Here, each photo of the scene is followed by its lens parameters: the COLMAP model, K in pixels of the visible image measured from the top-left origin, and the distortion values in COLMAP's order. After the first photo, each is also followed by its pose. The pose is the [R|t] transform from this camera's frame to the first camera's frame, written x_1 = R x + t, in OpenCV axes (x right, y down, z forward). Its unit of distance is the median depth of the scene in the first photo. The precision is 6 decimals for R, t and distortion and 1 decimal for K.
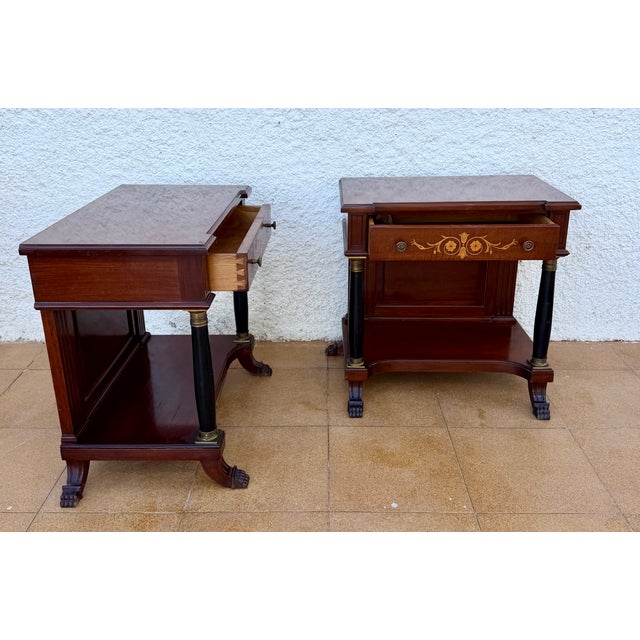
lens RADIAL K [[617.4, 0, 321.3], [0, 617.4, 259.9], [0, 0, 1]] dist [0.138151, -0.276837]
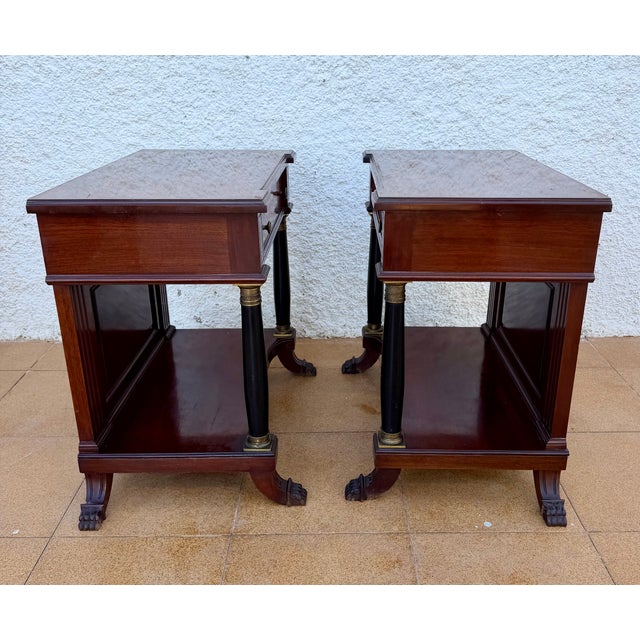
lens RADIAL K [[632.7, 0, 335.7], [0, 632.7, 281.2], [0, 0, 1]] dist [0.136126, -0.299322]
pose [[0.999783, -0.003092, 0.020613, -0.071020], [0.002851, 0.999928, 0.011682, 0.044739], [-0.020647, -0.011621, 0.999719, 0.118620]]
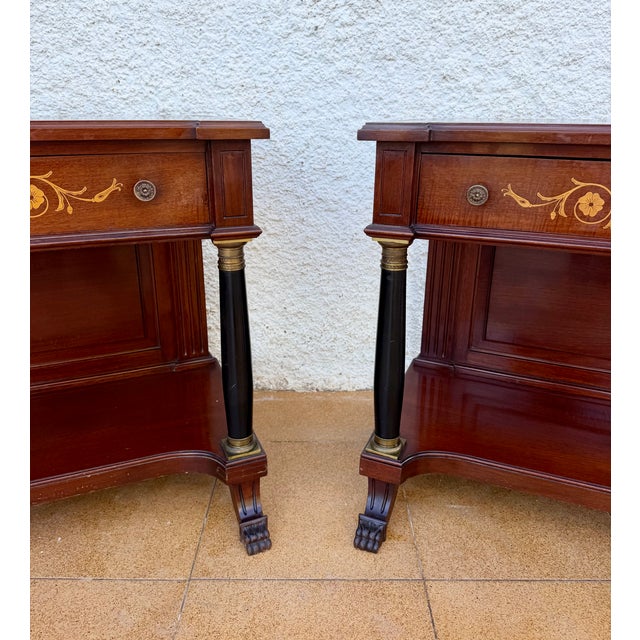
lens RADIAL K [[538.7, 0, 317.4], [0, 538.7, 288.3], [0, 0, 1]] dist [0.067358, -0.154106]
pose [[0.999953, 0.006207, 0.007468, -0.068981], [-0.006213, 0.999980, 0.000876, 0.026087], [-0.007463, -0.000922, 0.999972, 0.485745]]
